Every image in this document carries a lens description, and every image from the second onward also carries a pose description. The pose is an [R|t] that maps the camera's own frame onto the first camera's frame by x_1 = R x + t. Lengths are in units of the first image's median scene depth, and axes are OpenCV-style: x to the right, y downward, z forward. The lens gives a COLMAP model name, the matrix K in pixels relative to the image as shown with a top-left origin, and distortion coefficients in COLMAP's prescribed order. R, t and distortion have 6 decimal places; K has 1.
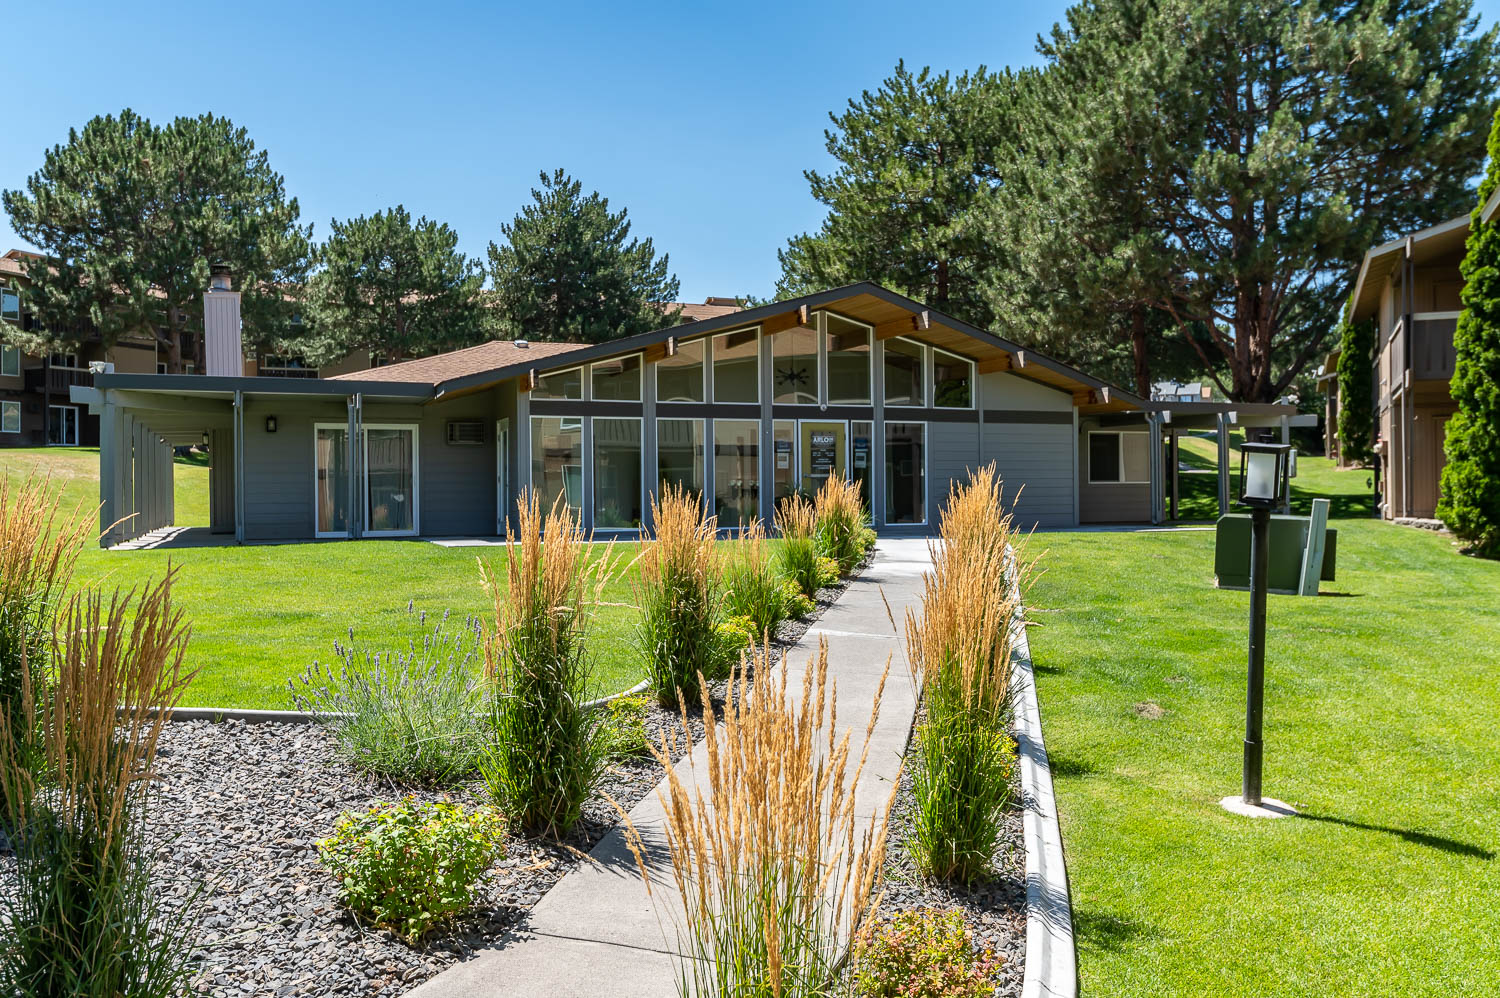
lens RADIAL K [[1290.9, 0, 752.0], [0, 1290.9, 501.1], [0, 0, 1]] dist [-0.006351, -0.023459]
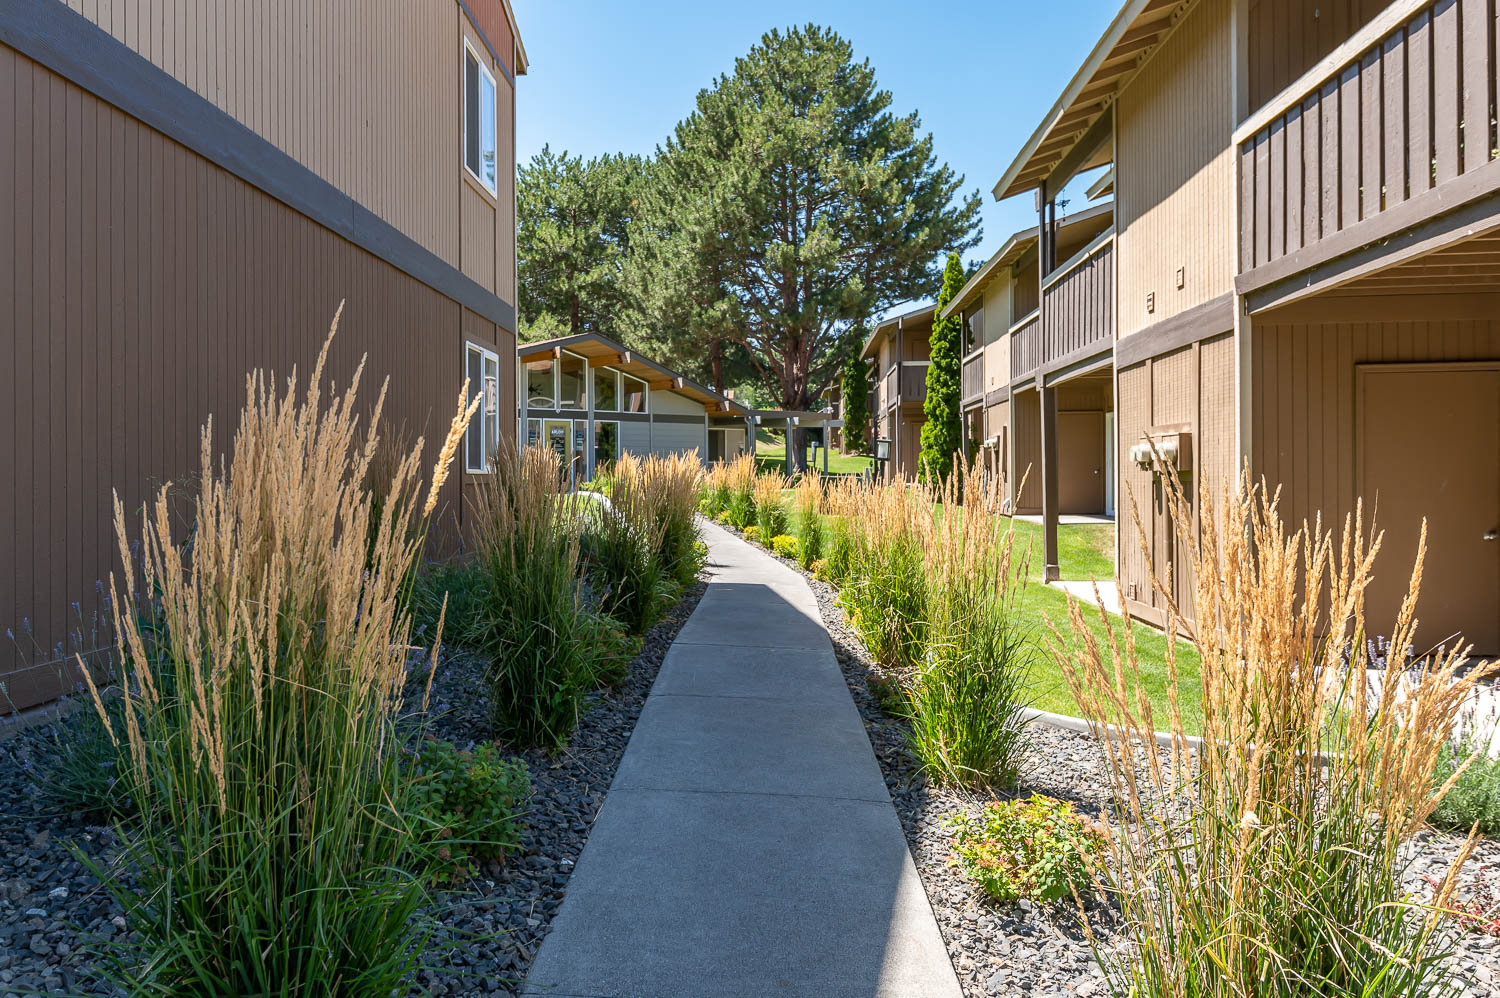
lens RADIAL K [[1079.5, 0, 747.7], [0, 1079.5, 495.0], [0, 0, 1]] dist [-0.003152, -0.000952]
pose [[0.940311, -0.005754, 0.340268, -0.098146], [0.001642, 0.999922, 0.012370, 0.006800], [-0.340312, -0.011073, 0.940247, -0.162213]]
